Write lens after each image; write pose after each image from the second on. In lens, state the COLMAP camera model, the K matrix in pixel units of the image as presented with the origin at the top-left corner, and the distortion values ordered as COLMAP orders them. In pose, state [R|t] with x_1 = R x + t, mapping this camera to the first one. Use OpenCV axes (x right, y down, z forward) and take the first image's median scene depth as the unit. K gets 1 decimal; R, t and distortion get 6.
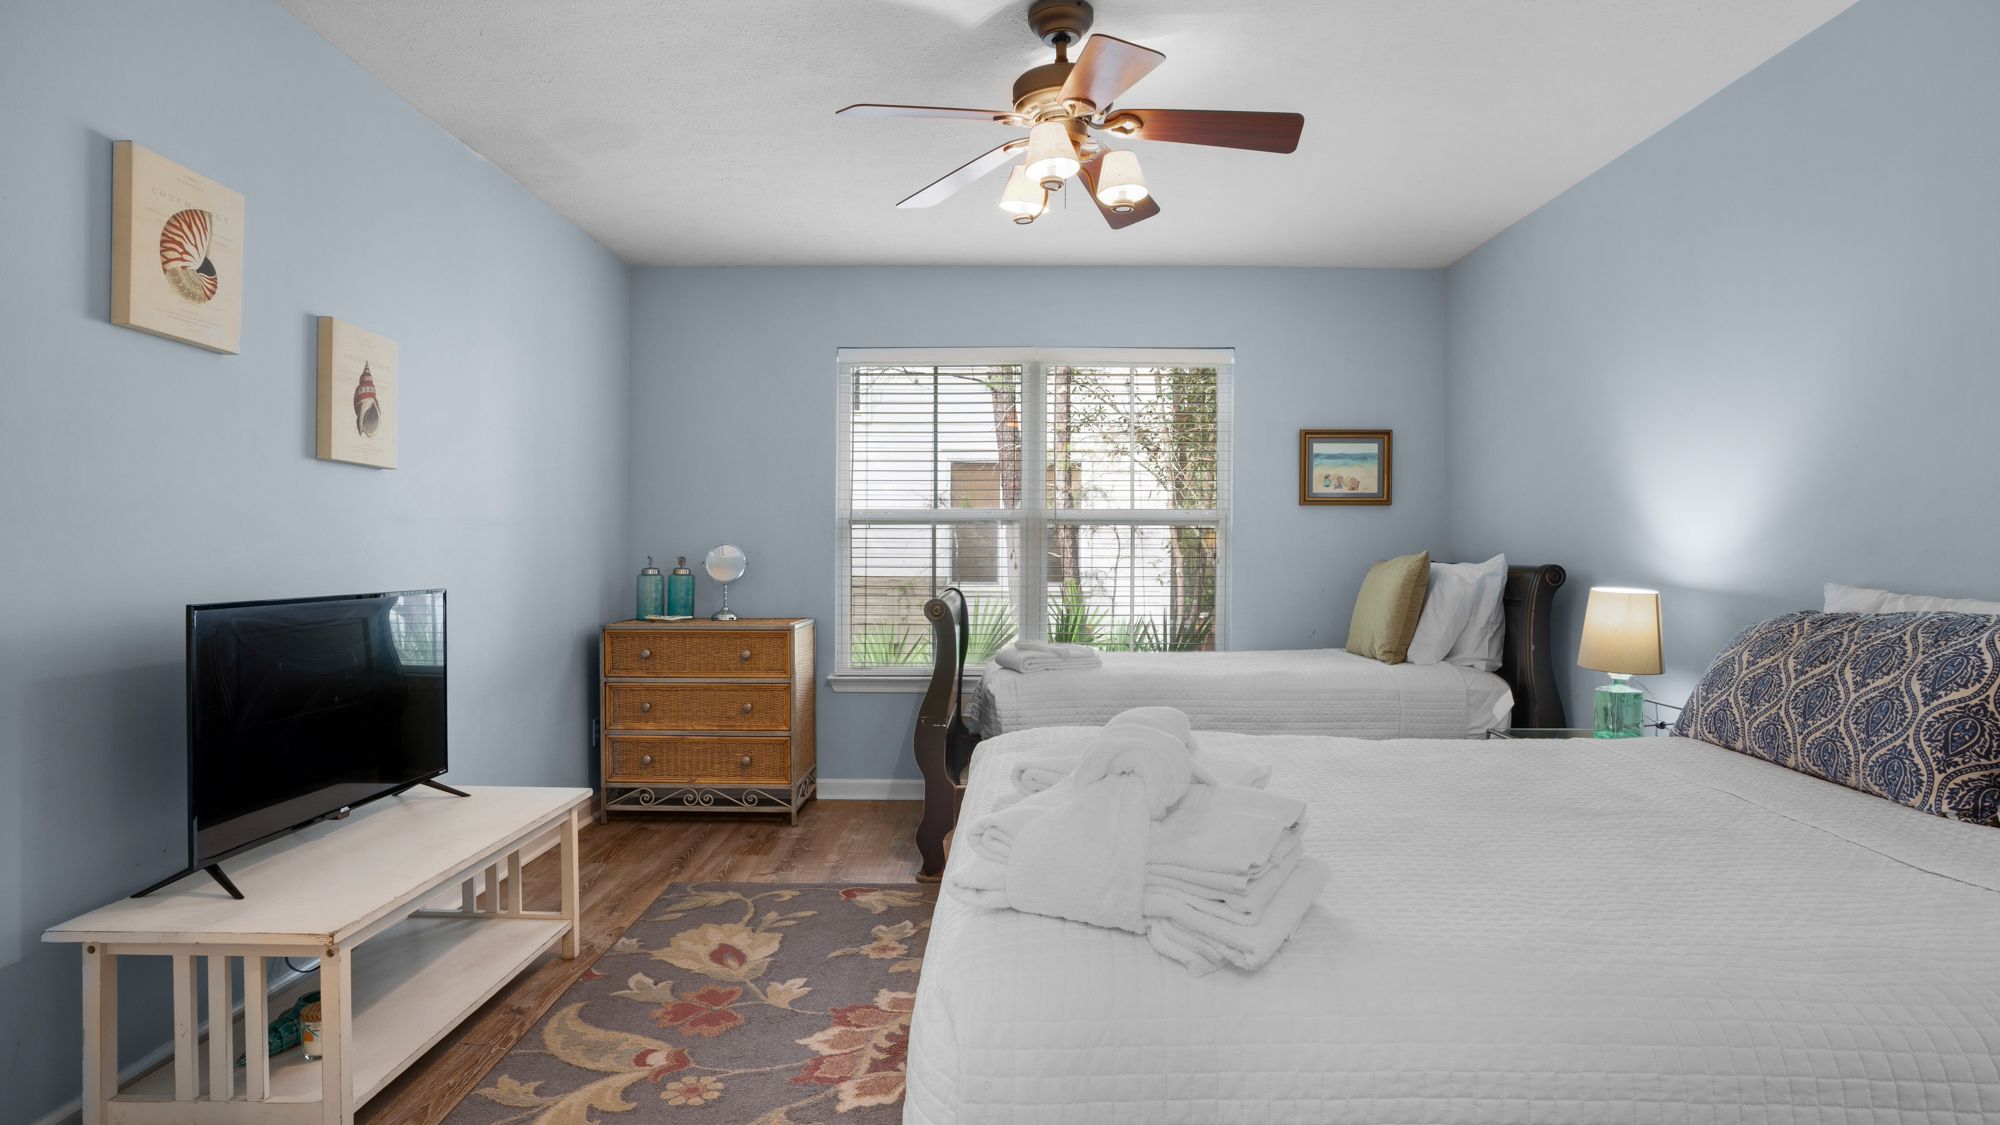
lens RADIAL K [[1030.6, 0, 1005.1], [0, 1030.6, 560.9], [0, 0, 1]] dist [-0.017039, 0.003835]
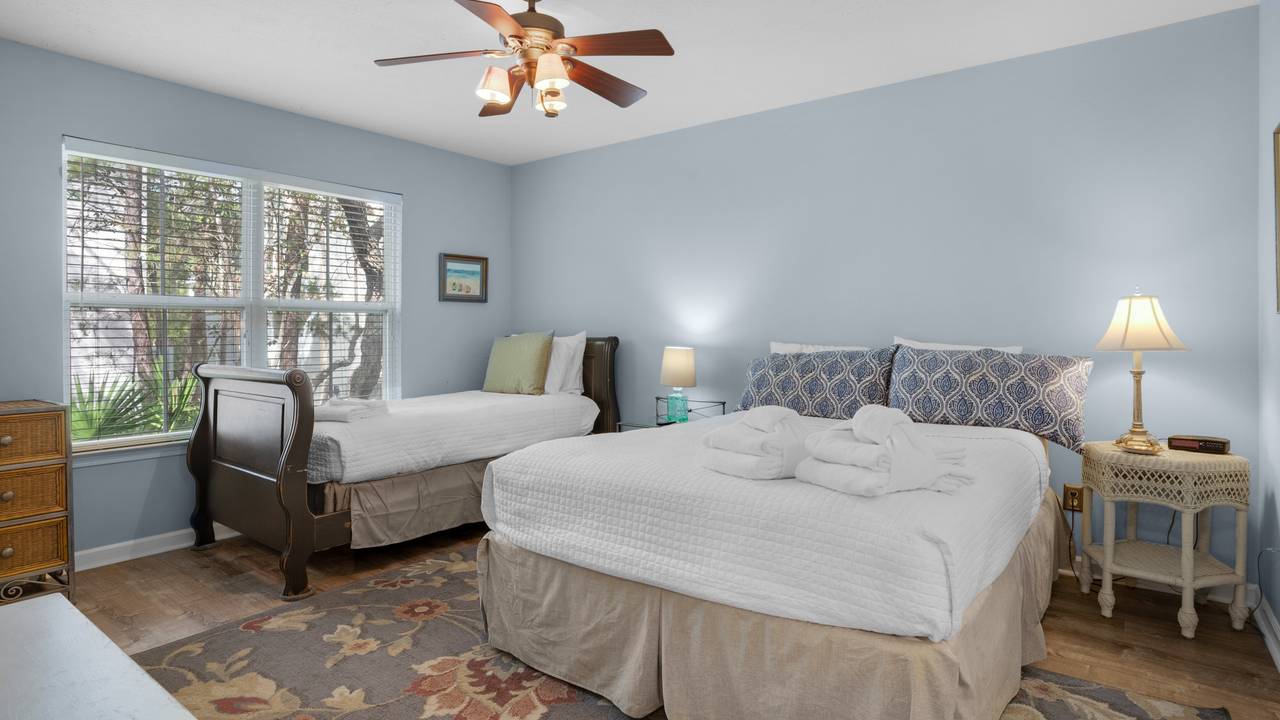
lens RADIAL K [[659.6, 0, 649.4], [0, 659.6, 348.0], [0, 0, 1]] dist [-0.017039, 0.003835]
pose [[0.602018, -0.024590, 0.798104, -0.420812], [0.011962, 0.999691, 0.021778, -0.001141], [-0.798393, -0.003564, 0.602126, 0.183651]]
